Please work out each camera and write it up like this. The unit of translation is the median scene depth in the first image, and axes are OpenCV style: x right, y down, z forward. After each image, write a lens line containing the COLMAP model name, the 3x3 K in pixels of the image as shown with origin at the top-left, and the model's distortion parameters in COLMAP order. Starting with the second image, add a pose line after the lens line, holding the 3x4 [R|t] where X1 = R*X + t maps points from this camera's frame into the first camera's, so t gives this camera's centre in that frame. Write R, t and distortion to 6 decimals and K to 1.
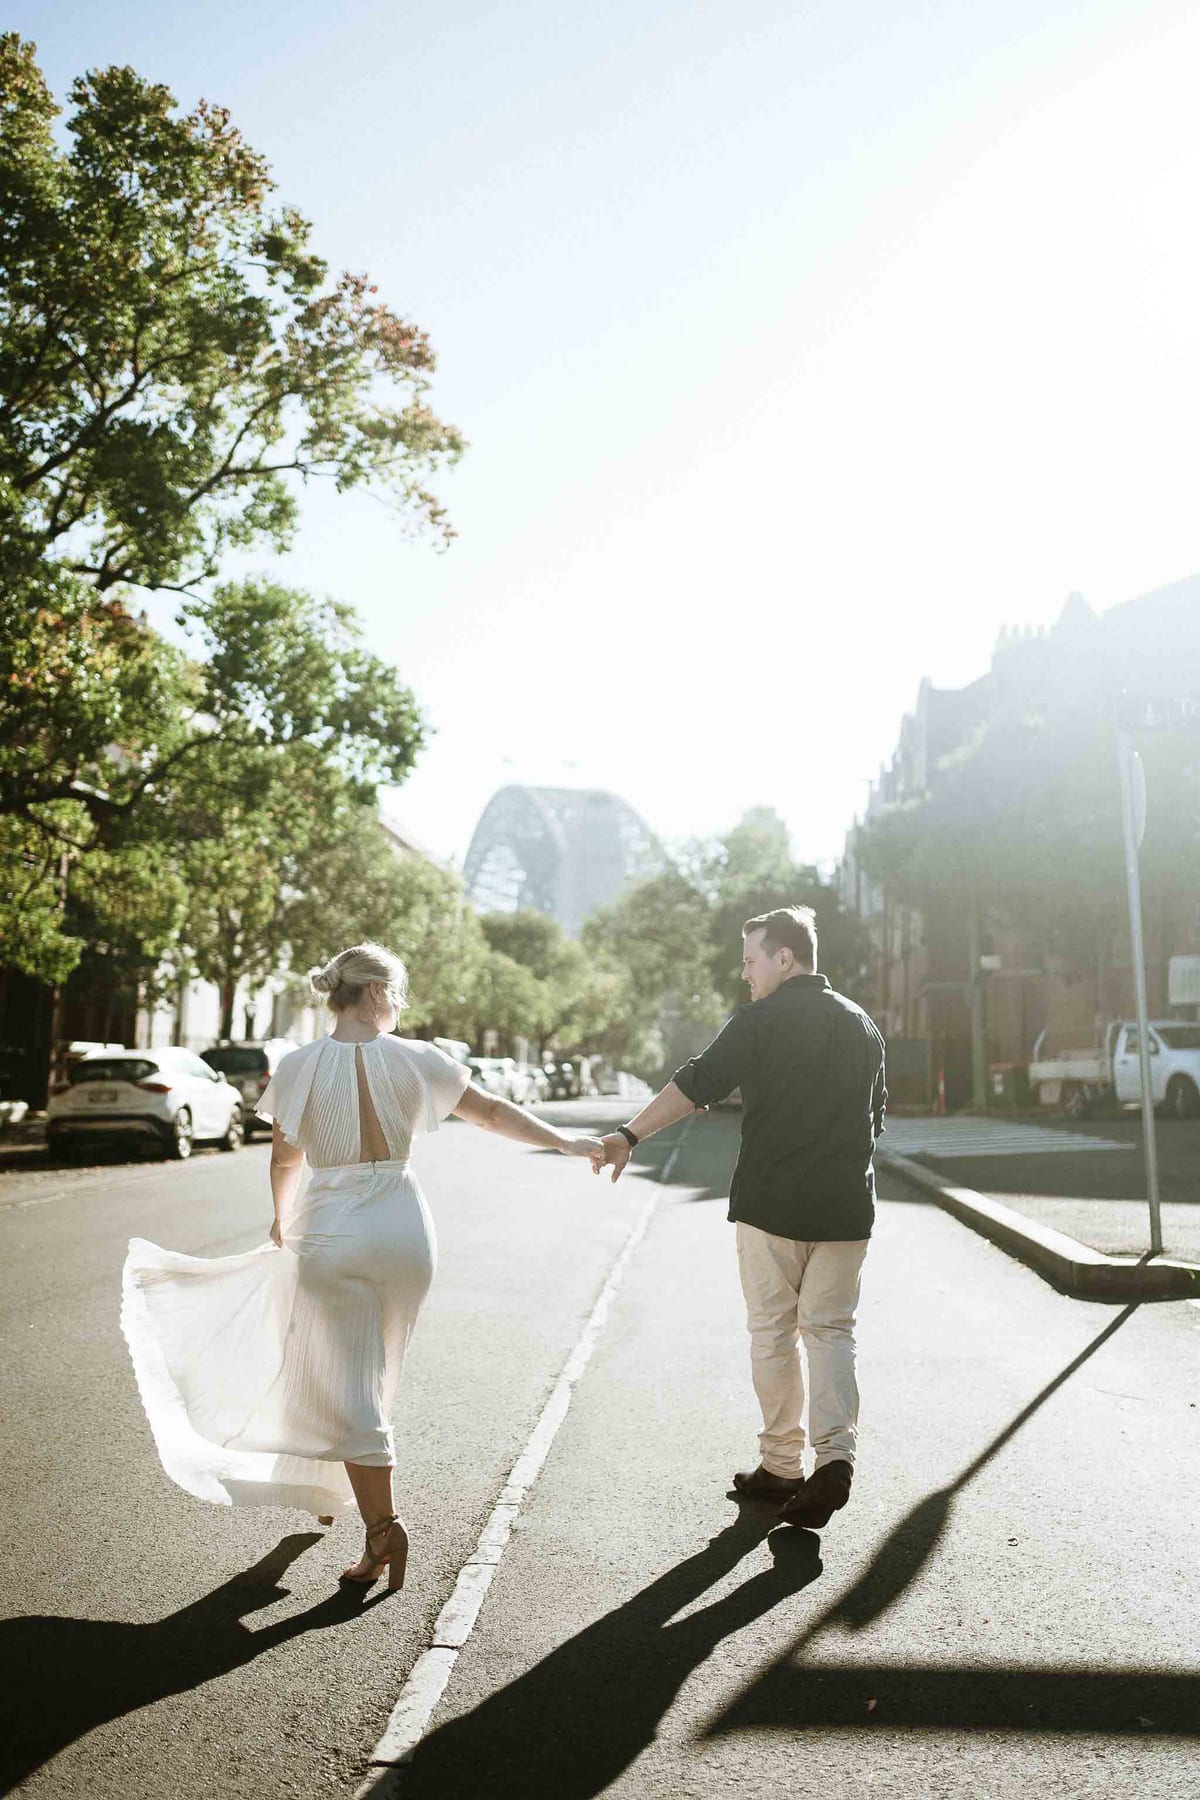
lens RADIAL K [[1944.1, 0, 612.2], [0, 1944.1, 888.4], [0, 0, 1]] dist [0.020731, 0.000000]
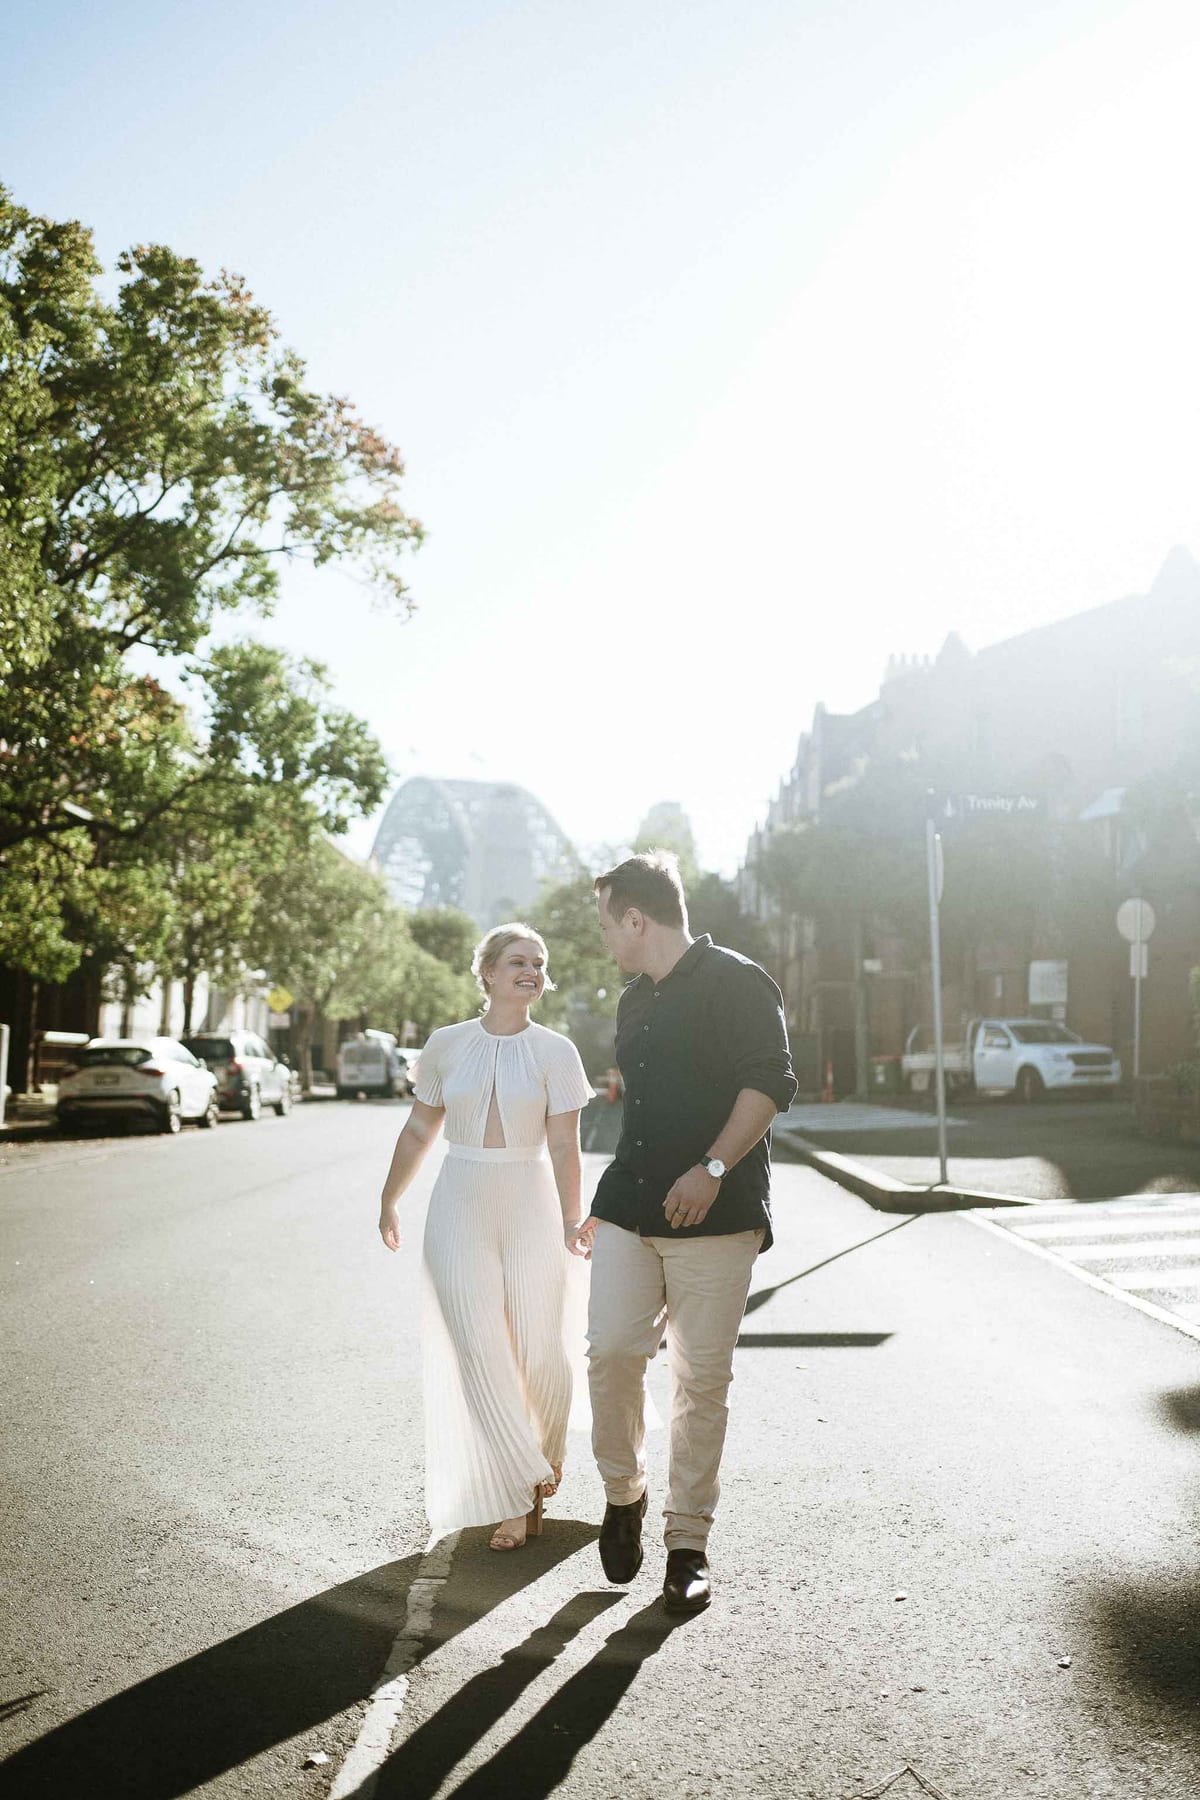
lens RADIAL K [[1944.1, 0, 581.8], [0, 1944.1, 899.9], [0, 0, 1]] dist [0.020731, 0.000000]
pose [[0.999416, 0.008031, 0.033229, -0.015875], [-0.008372, 0.999913, 0.010146, -0.014760], [-0.033144, -0.010418, 0.999396, -0.172432]]
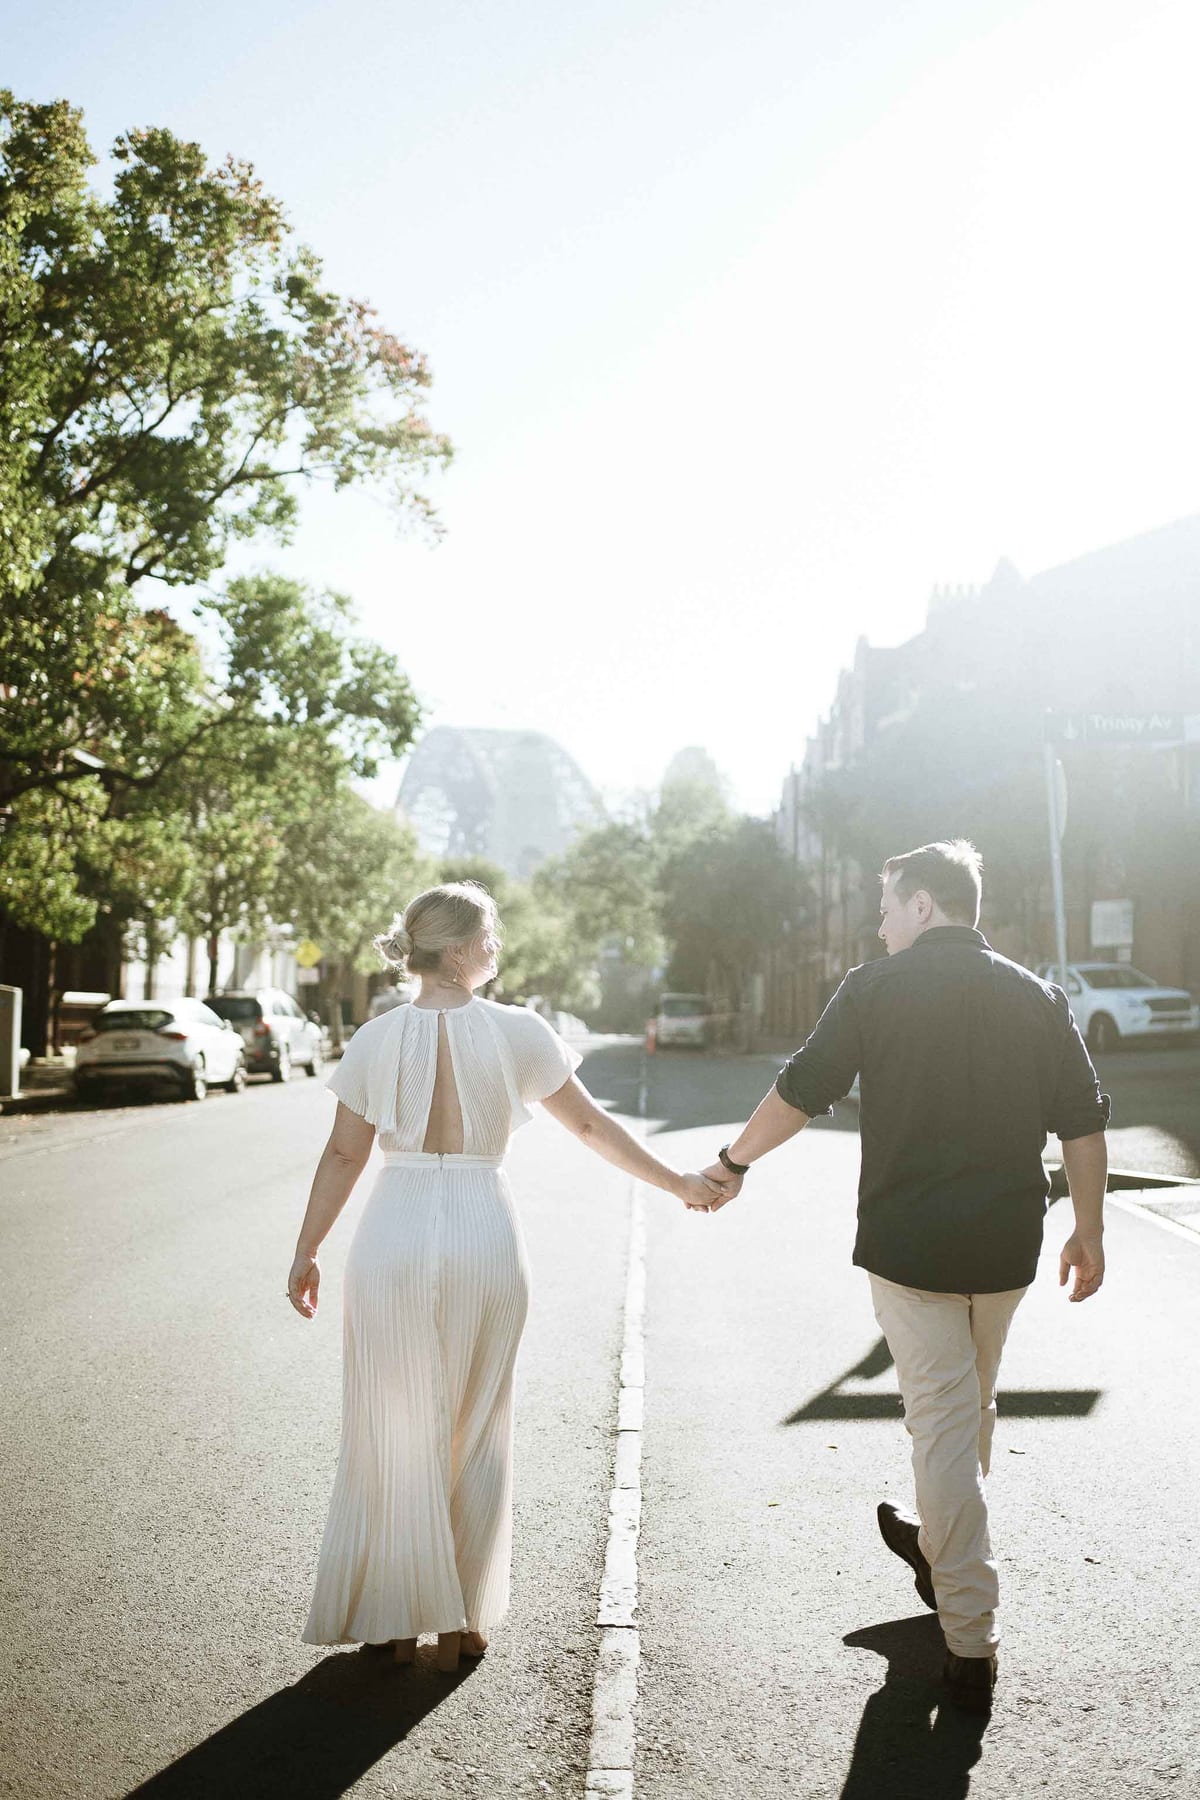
lens RADIAL K [[1944.1, 0, 596.0], [0, 1944.1, 906.2], [0, 0, 1]] dist [0.020731, 0.000000]
pose [[0.999571, -0.010187, 0.027446, -0.025564], [0.009070, 0.999137, 0.040541, -0.012832], [-0.027836, -0.040275, 0.998801, -0.098828]]
